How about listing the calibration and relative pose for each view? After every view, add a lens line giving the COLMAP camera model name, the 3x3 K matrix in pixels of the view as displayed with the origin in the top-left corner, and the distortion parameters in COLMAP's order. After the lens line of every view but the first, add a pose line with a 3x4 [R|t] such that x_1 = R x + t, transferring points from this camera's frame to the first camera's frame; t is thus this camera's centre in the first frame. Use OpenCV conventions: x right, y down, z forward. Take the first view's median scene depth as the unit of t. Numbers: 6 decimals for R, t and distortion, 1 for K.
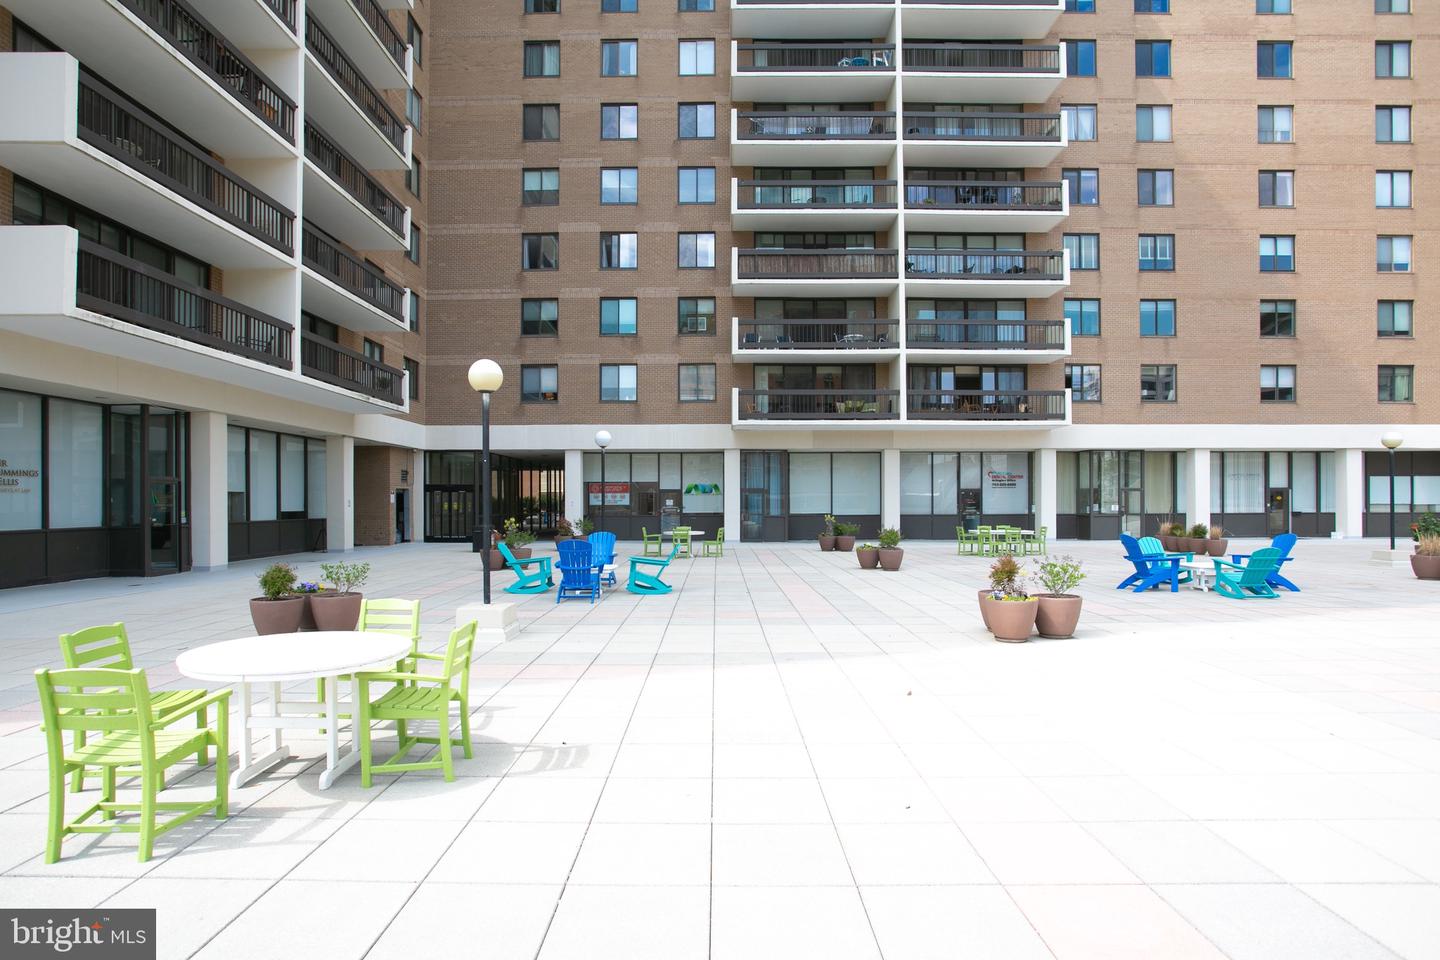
lens RADIAL K [[759.8, 0, 720.0], [0, 759.8, 480.0], [0, 0, 1]] dist [-0.061625, 0.034844]
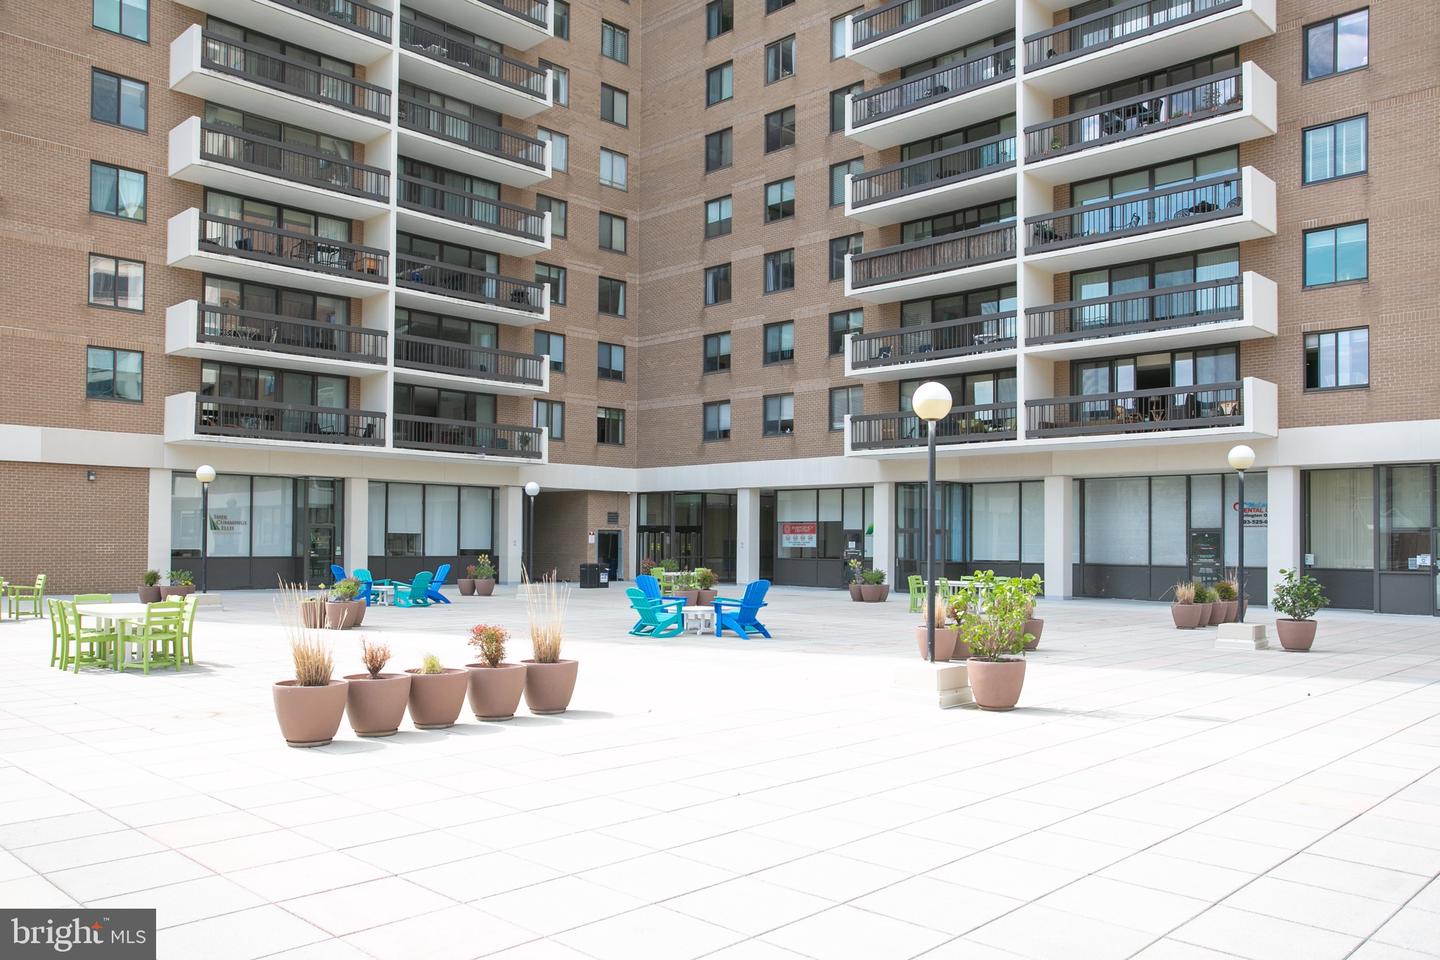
lens RADIAL K [[1129.6, 0, 716.8], [0, 1129.6, 471.2], [0, 0, 1]] dist [-0.001664, 0.008948]
pose [[0.718212, -0.037652, -0.694805, 0.765369], [0.011327, 0.999035, -0.042429, -0.001523], [0.695732, 0.022603, 0.717946, -0.040880]]
